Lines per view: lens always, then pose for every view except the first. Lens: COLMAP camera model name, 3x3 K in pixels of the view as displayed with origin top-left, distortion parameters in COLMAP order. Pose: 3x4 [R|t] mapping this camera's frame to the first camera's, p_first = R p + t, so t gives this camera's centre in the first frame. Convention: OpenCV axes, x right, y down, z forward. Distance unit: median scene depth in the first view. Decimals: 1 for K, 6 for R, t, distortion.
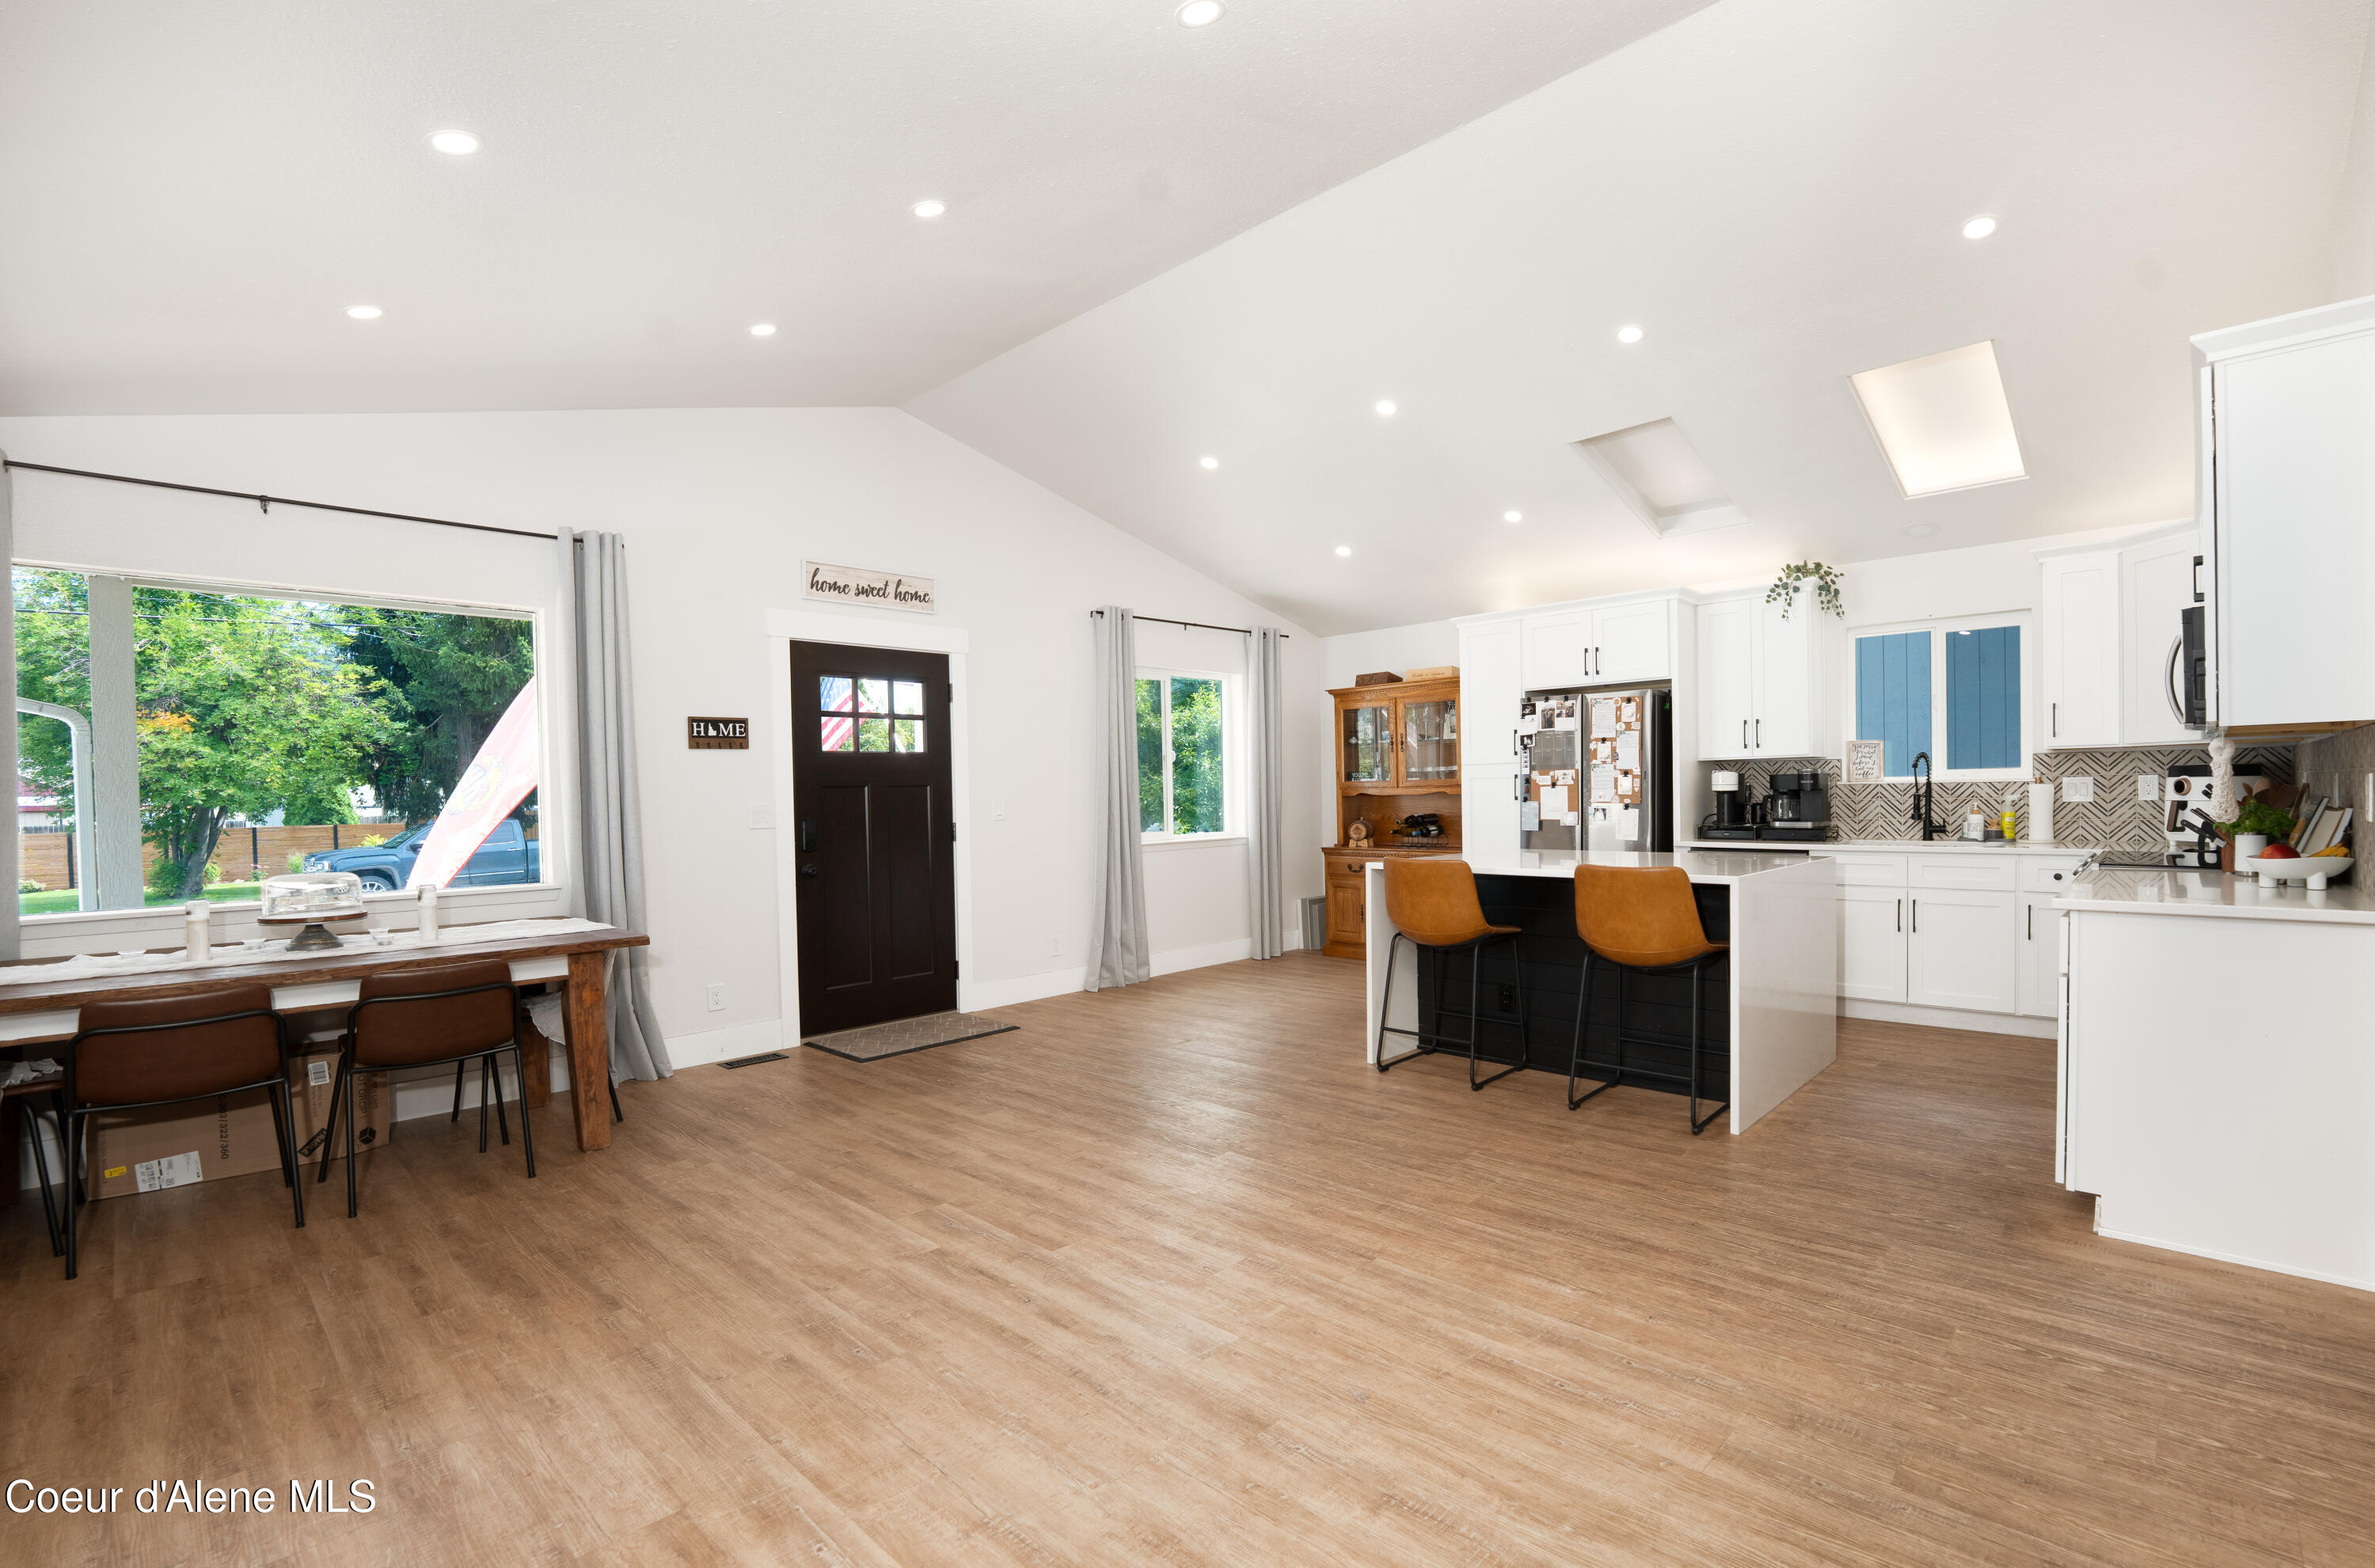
lens RADIAL K [[1056.7, 0, 1254.3], [0, 1056.7, 823.4], [0, 0, 1]] dist [-0.025540, -0.000741]
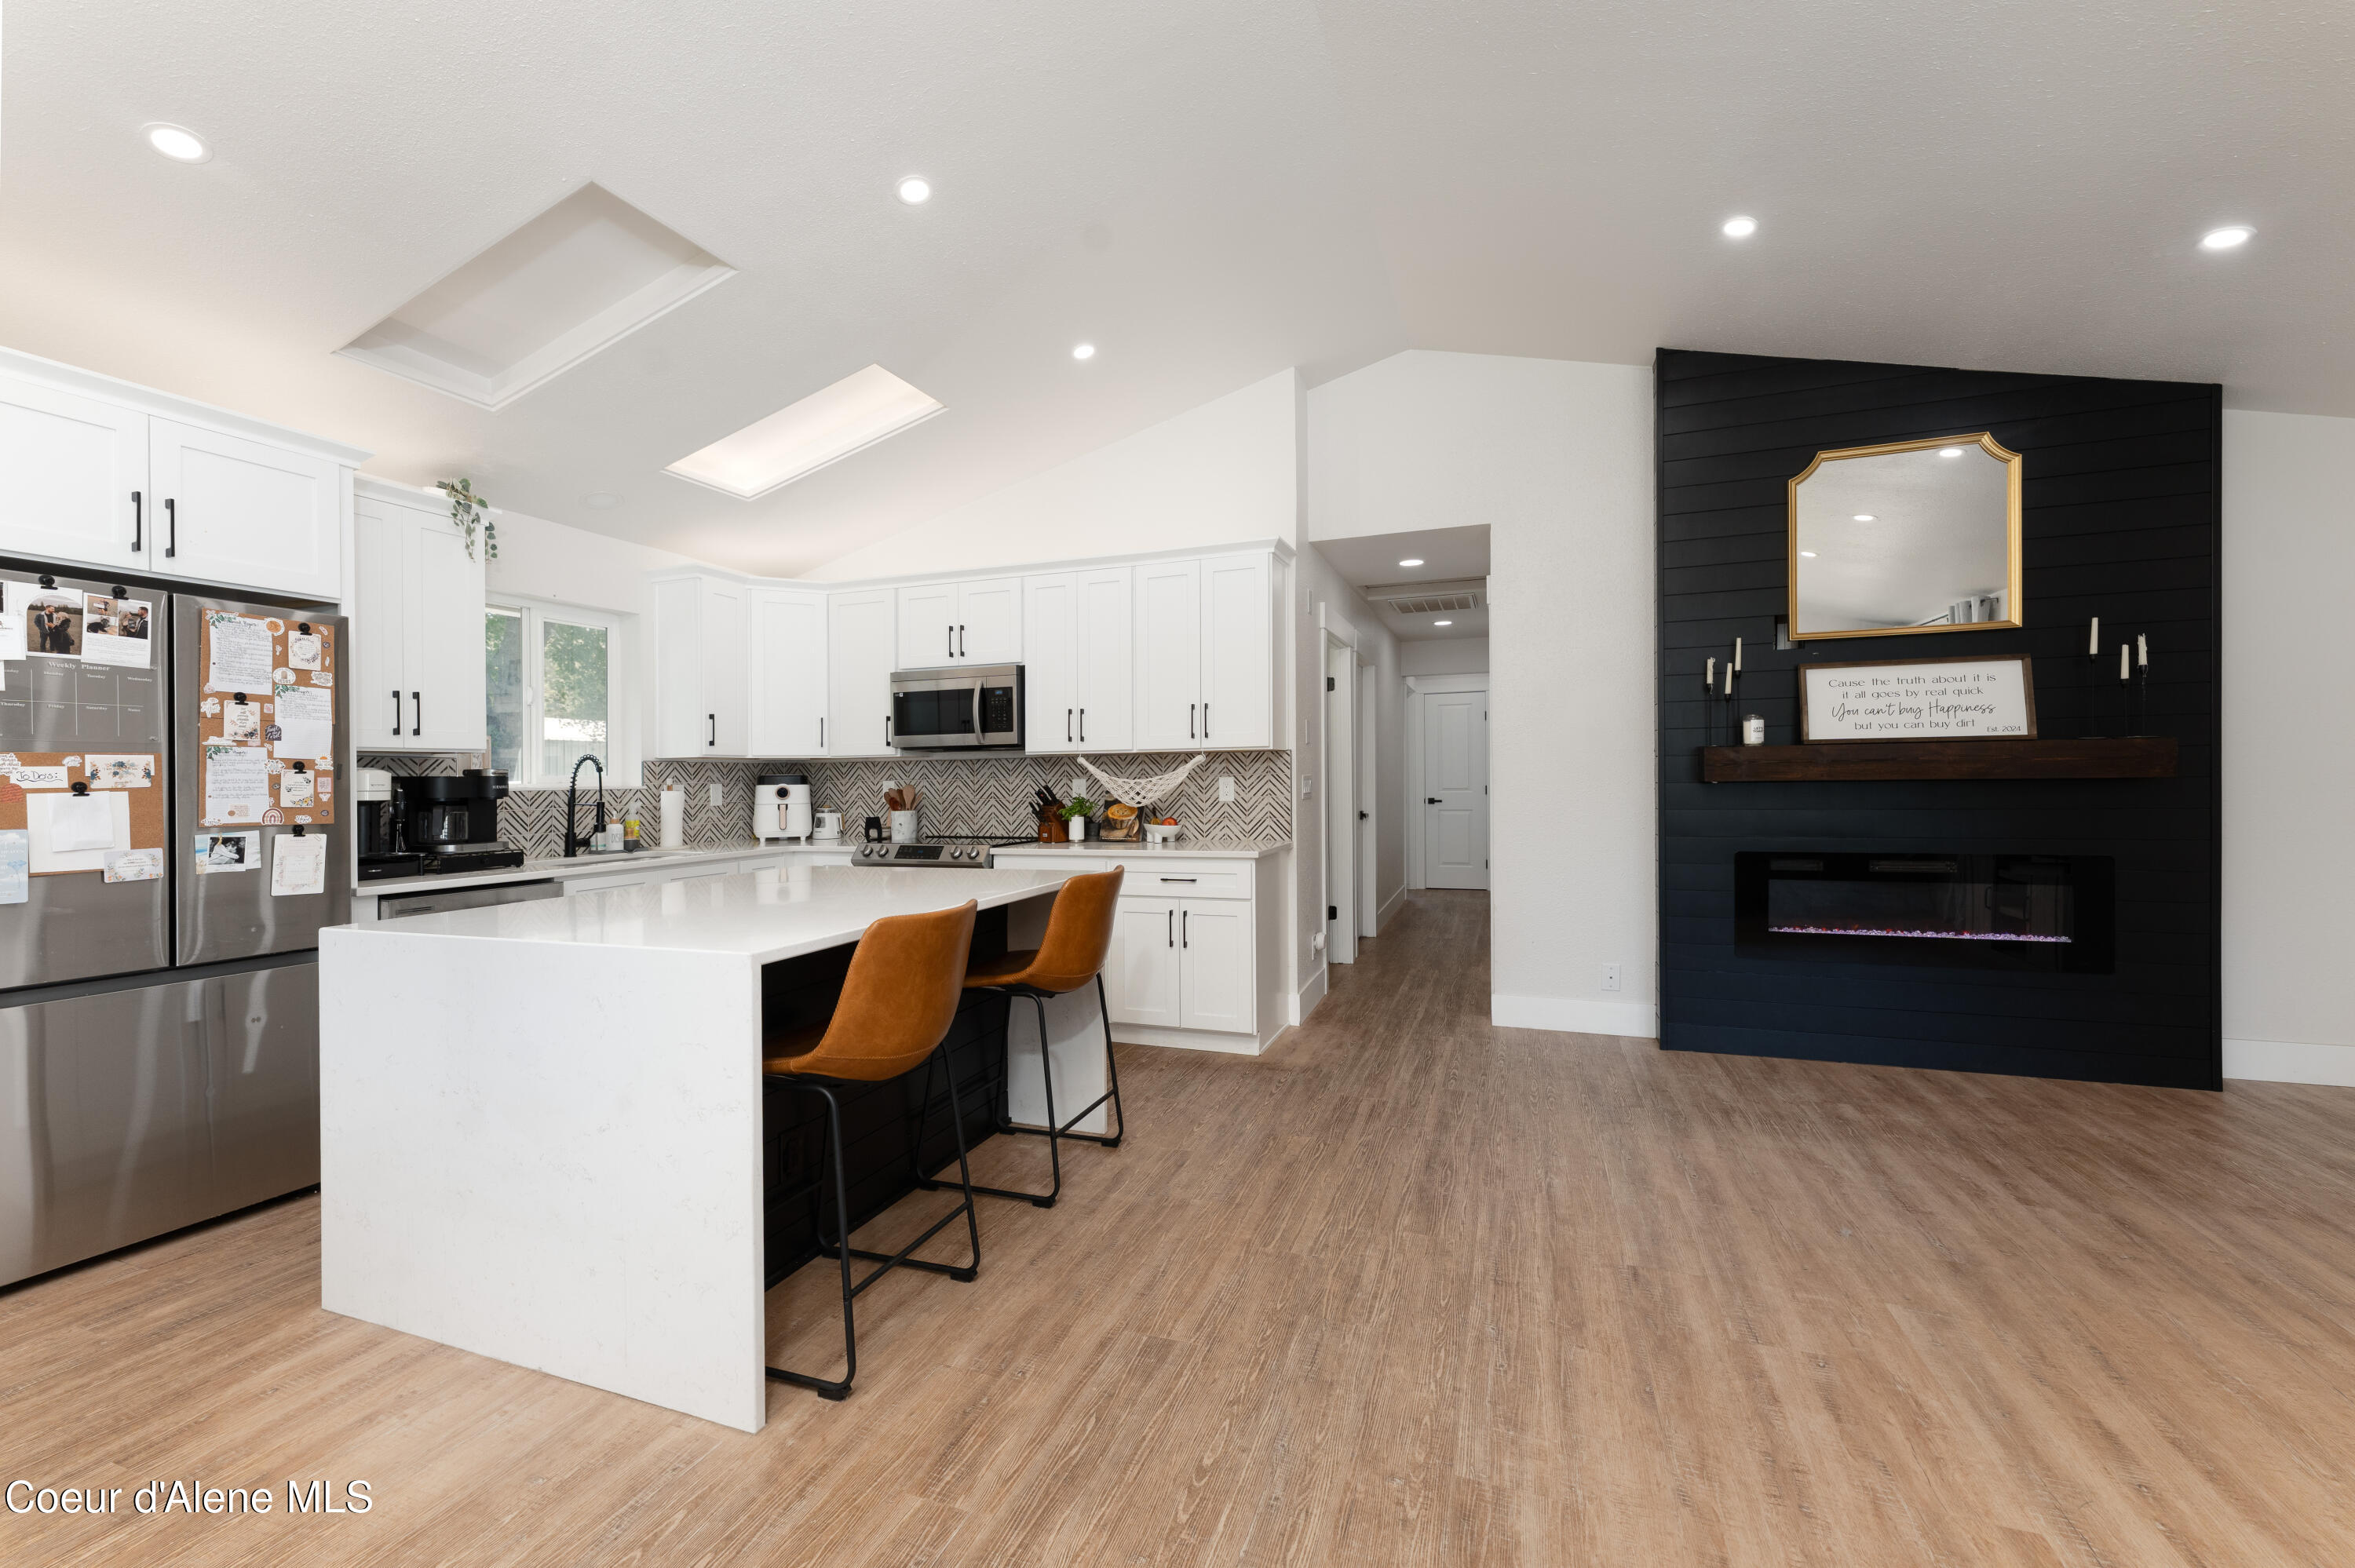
lens RADIAL K [[933.6, 0, 1183.0], [0, 933.6, 778.1], [0, 0, 1]] dist [0.002938, -0.000058]
pose [[-0.370034, 0.025108, 0.928679, -0.265264], [0.050130, 0.998718, -0.007027, -0.018223], [-0.927665, 0.043954, -0.370819, 0.839304]]
